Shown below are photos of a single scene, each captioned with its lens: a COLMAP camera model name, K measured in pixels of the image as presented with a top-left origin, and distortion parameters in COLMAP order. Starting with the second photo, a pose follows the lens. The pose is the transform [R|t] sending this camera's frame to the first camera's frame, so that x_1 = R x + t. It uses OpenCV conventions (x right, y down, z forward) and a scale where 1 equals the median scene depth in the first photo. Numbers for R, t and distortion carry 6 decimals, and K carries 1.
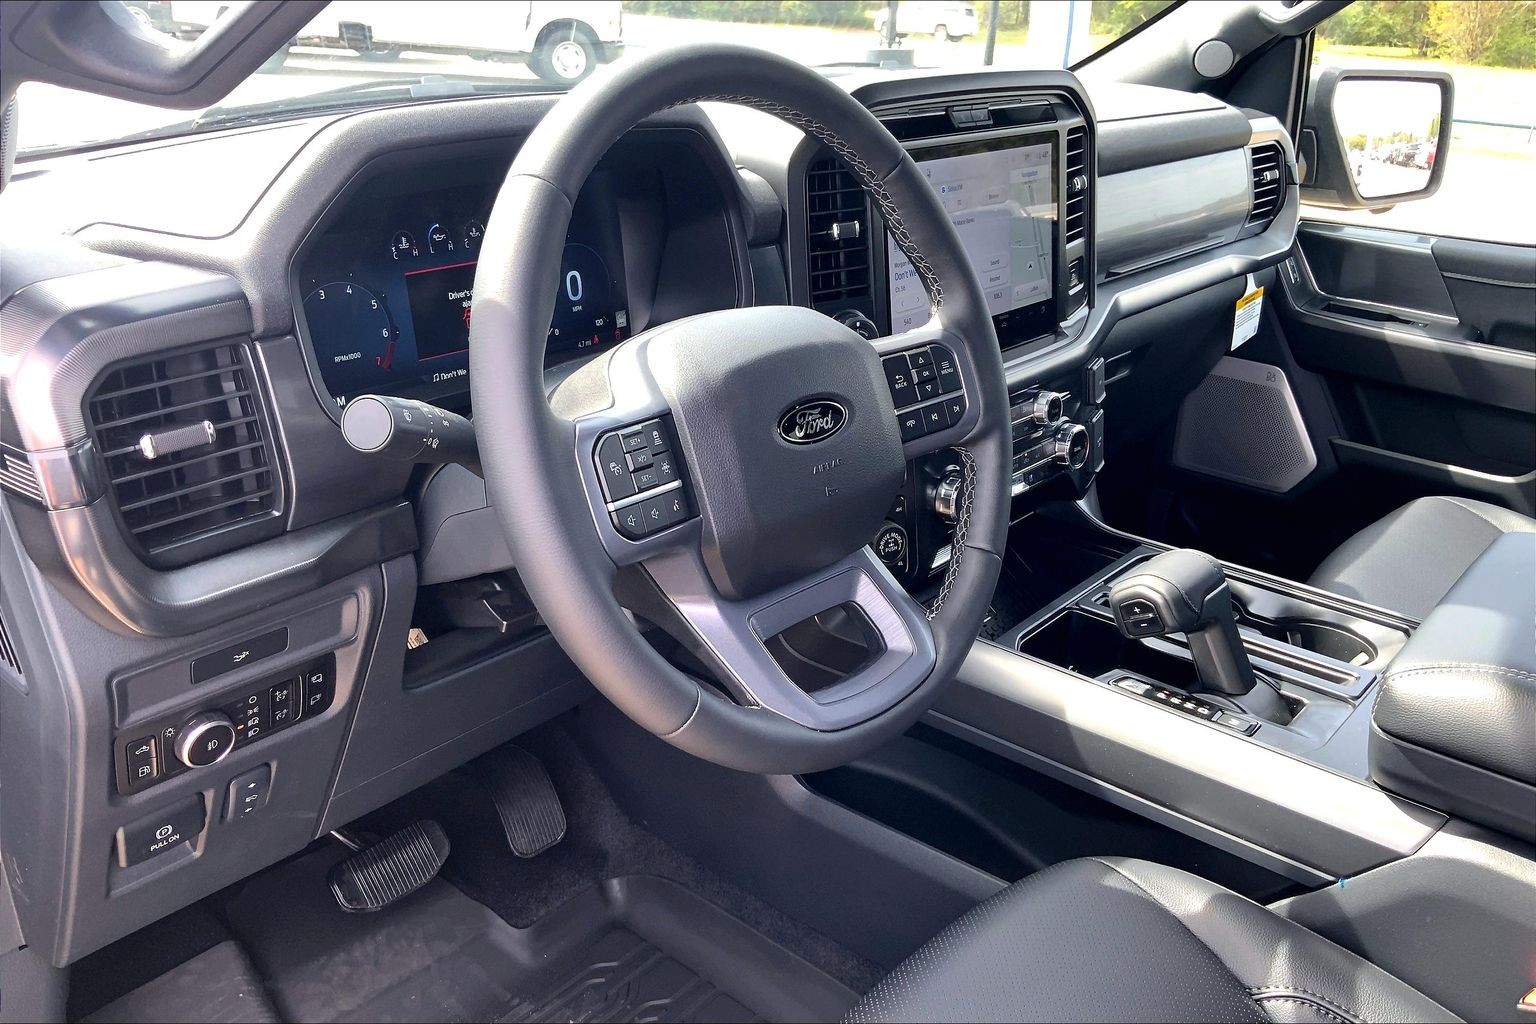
lens RADIAL K [[1282.8, 0, 739.8], [0, 1282.8, 519.5], [0, 0, 1]] dist [0.100249, -0.193269]
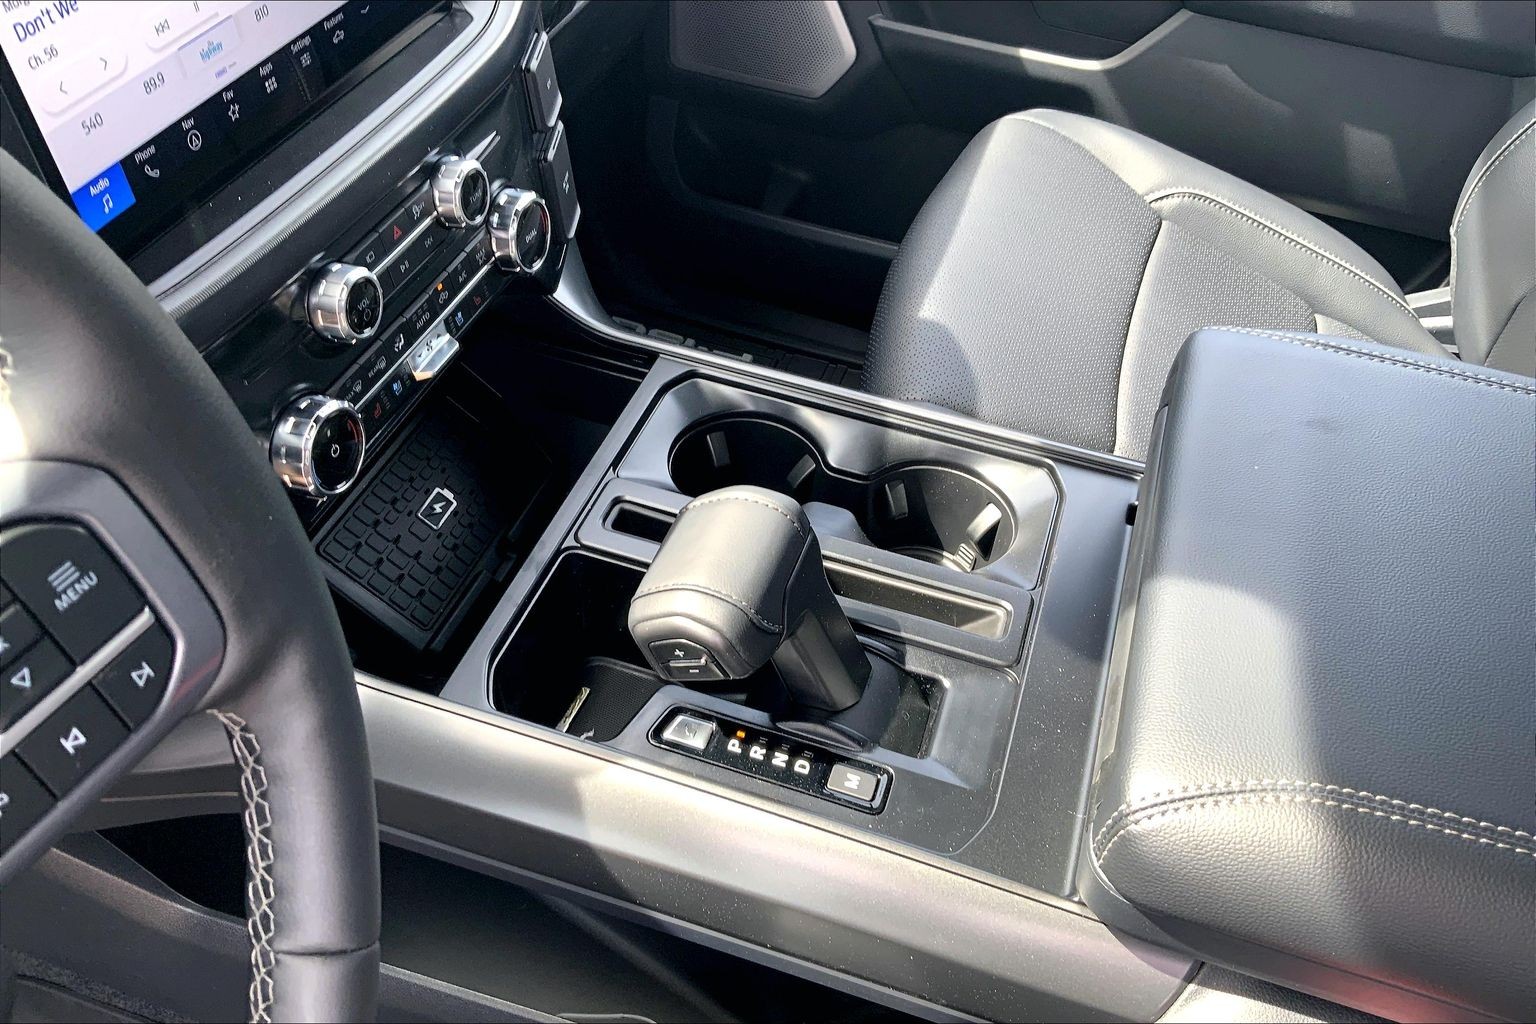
lens RADIAL K [[1282.8, 0, 739.8], [0, 1282.8, 519.5], [0, 0, 1]] dist [0.100249, -0.193269]
pose [[0.922609, -0.247104, 0.296197, 0.152169], [0.109115, 0.903696, 0.414038, -0.172116], [-0.369983, -0.349675, 0.860721, 0.448396]]
